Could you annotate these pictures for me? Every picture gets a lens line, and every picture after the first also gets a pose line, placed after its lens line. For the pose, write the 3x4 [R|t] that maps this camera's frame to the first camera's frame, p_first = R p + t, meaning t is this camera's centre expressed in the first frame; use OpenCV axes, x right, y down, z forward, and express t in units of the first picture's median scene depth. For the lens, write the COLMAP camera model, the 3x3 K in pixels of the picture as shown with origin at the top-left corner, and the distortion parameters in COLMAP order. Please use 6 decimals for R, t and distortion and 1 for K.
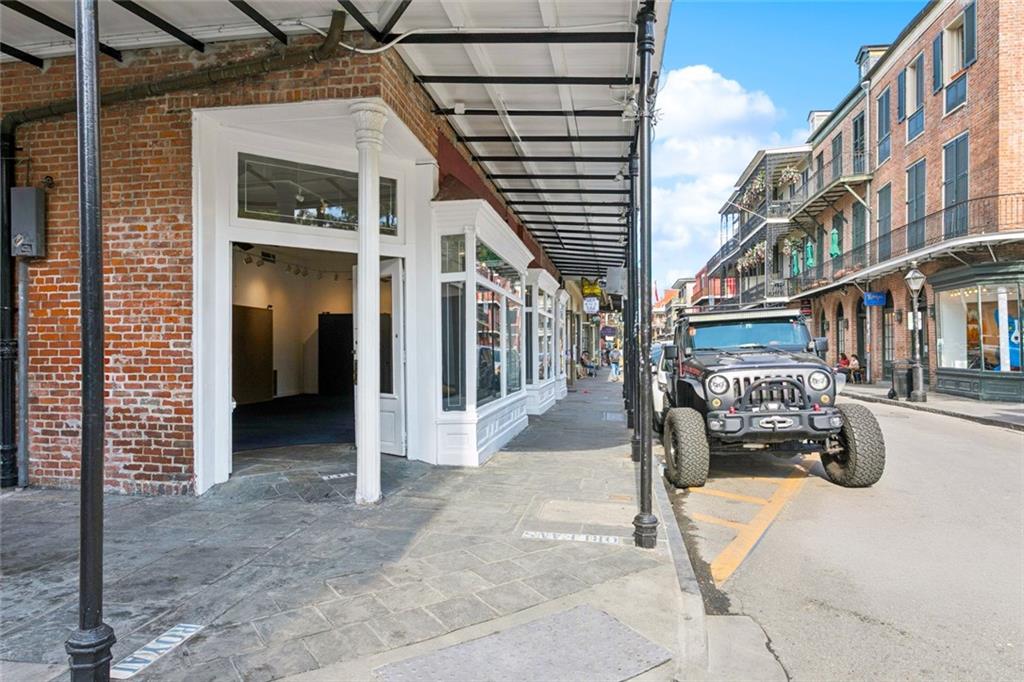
lens RADIAL K [[695.9, 0, 512.0], [0, 695.9, 341.0], [0, 0, 1]] dist [0.004028, -0.000883]
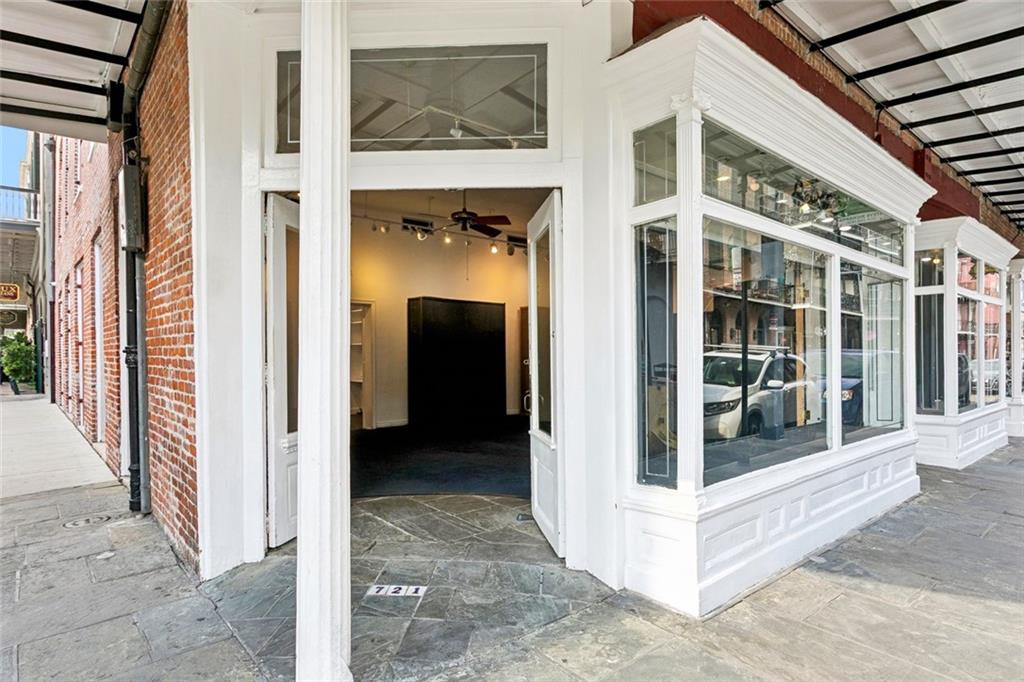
lens RADIAL K [[566.6, 0, 511.7], [0, 566.6, 350.4], [0, 0, 1]] dist [0.003208, 0.001281]
pose [[0.765359, -0.001997, -0.643600, 0.085635], [0.007526, 0.999955, 0.005847, 0.002520], [0.643559, -0.009319, 0.765340, 0.577278]]
